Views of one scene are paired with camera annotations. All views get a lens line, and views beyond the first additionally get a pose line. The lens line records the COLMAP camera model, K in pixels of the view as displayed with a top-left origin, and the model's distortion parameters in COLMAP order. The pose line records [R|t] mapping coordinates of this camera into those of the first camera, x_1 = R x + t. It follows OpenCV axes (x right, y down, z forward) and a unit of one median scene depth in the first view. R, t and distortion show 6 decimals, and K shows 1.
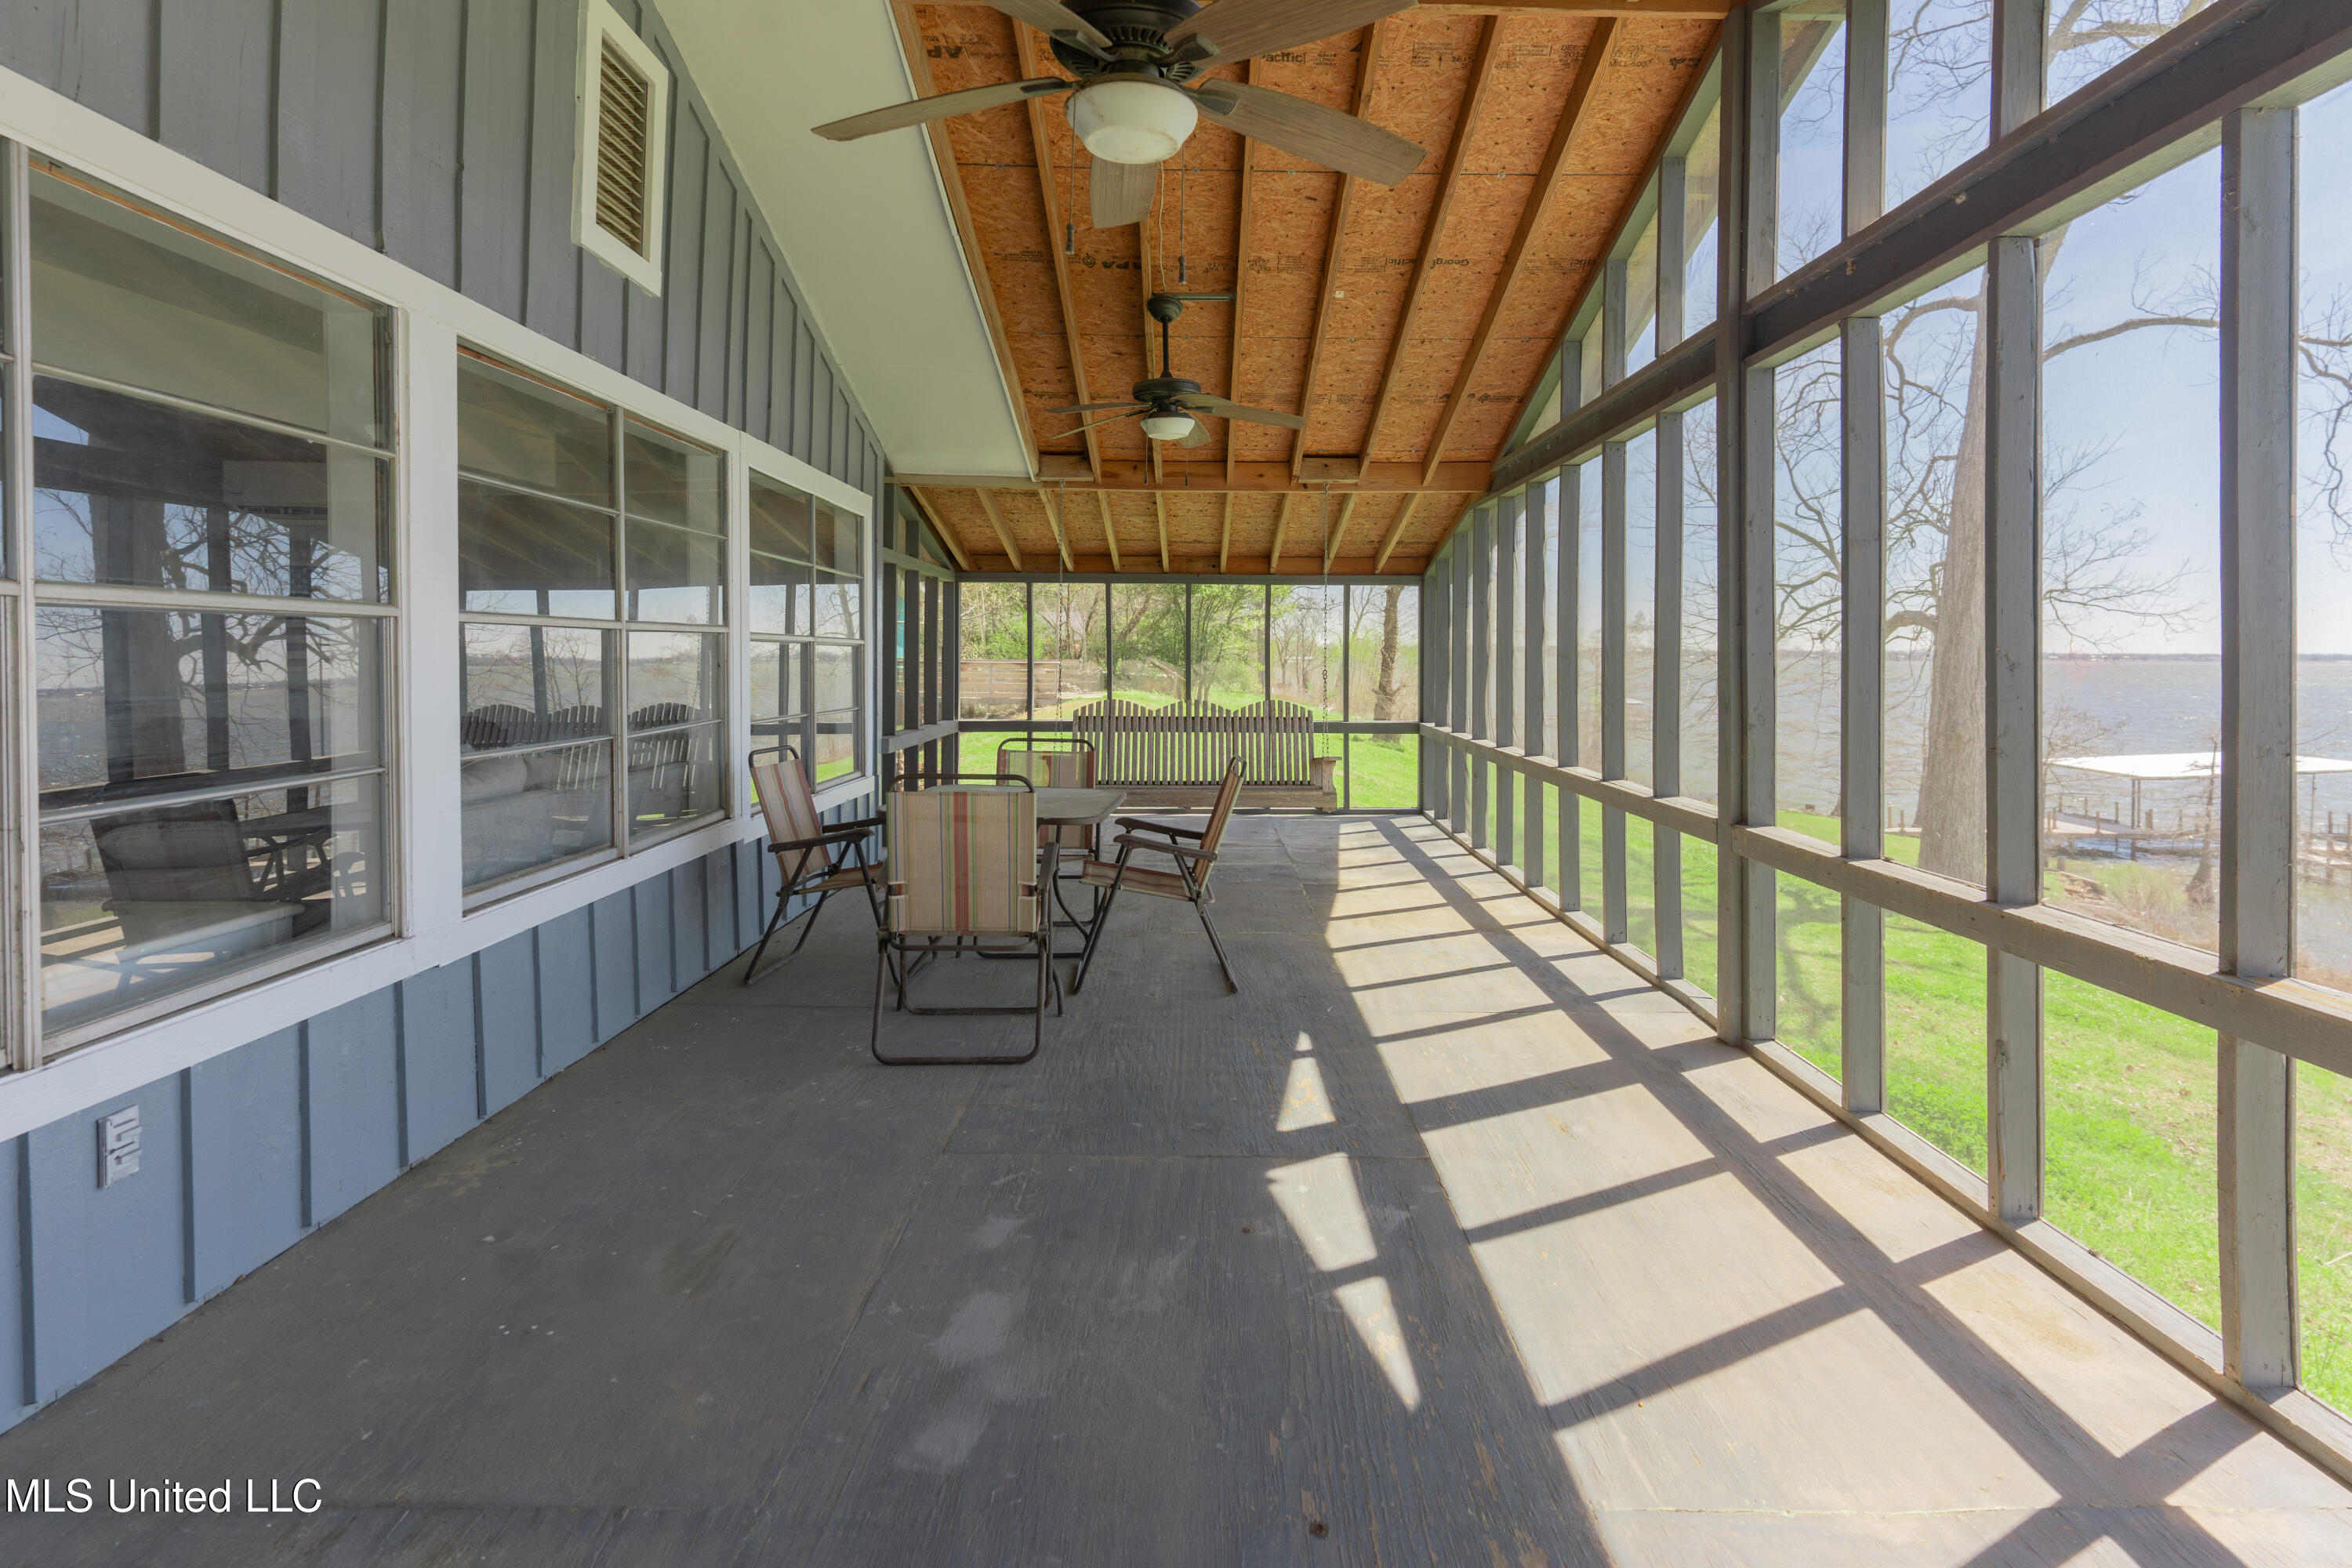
lens RADIAL K [[1162.9, 0, 1213.4], [0, 1162.9, 654.7], [0, 0, 1]] dist [-0.000525, 0.001442]
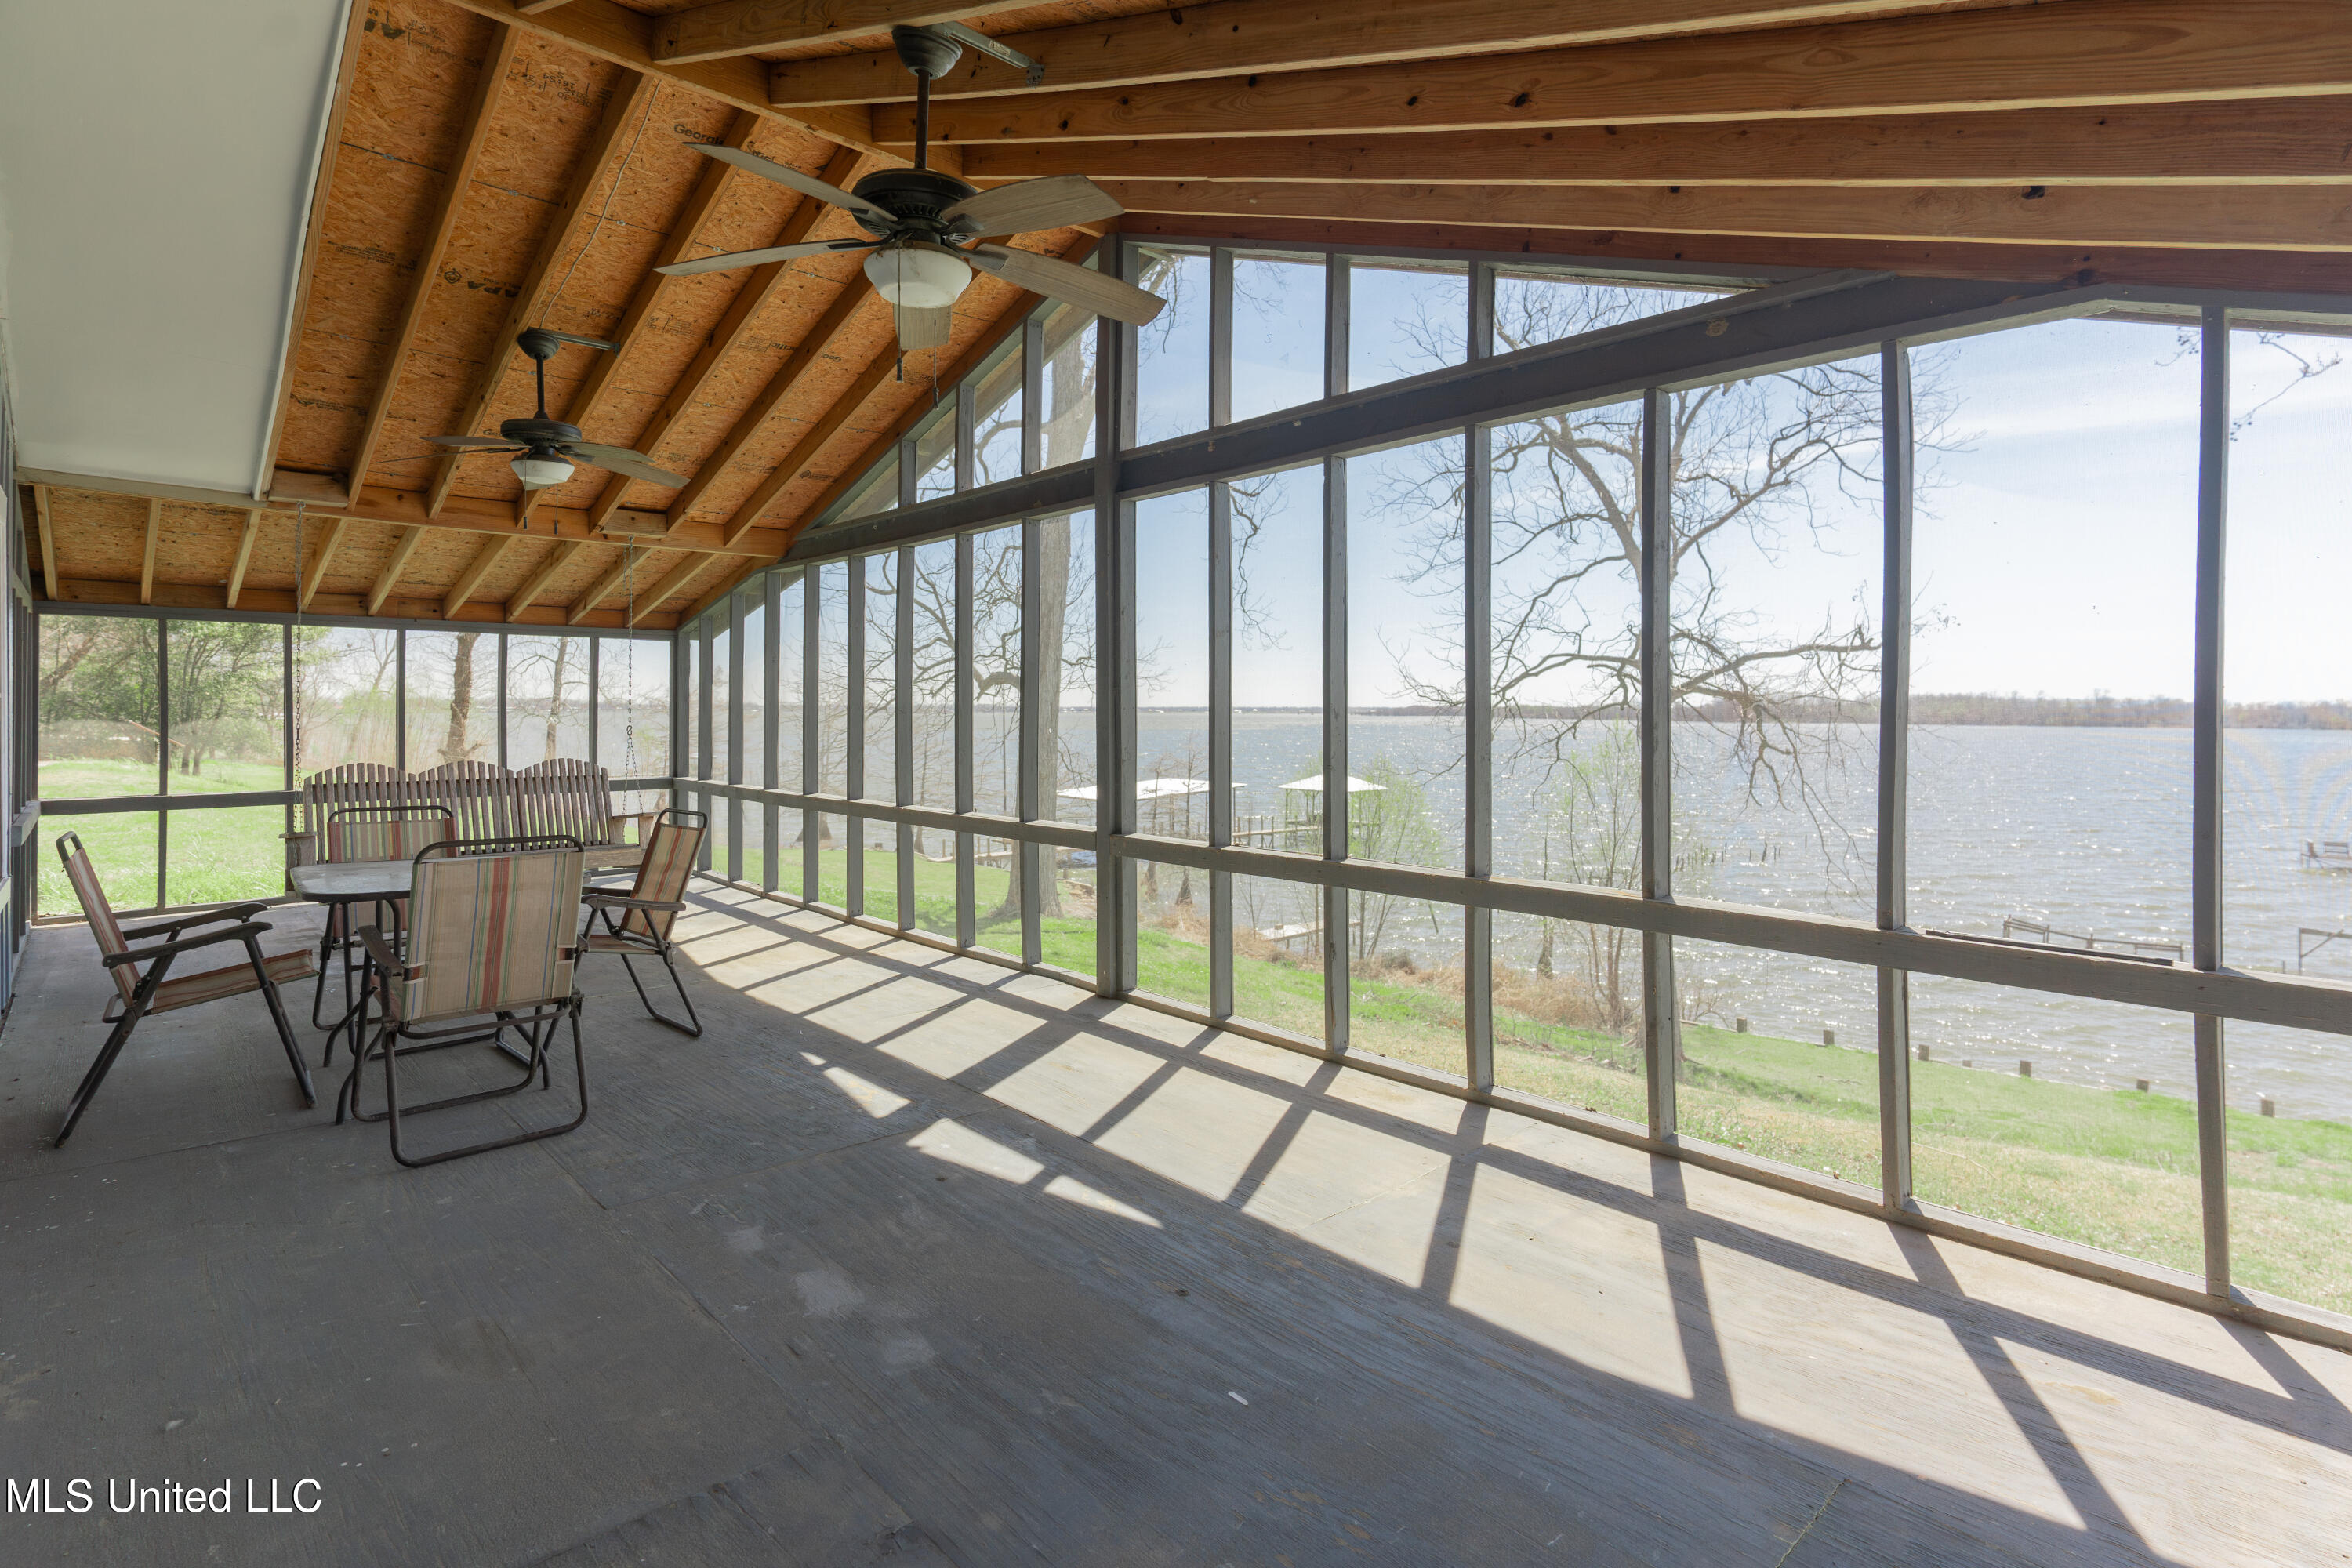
lens RADIAL K [[1162.9, 0, 1138.3], [0, 1162.9, 697.7], [0, 0, 1]] dist [-0.000525, 0.001442]
pose [[0.756752, 0.003923, 0.653691, -0.416325], [0.002718, 0.999954, -0.009148, -0.000886], [-0.653697, 0.008699, 0.756707, -0.046608]]
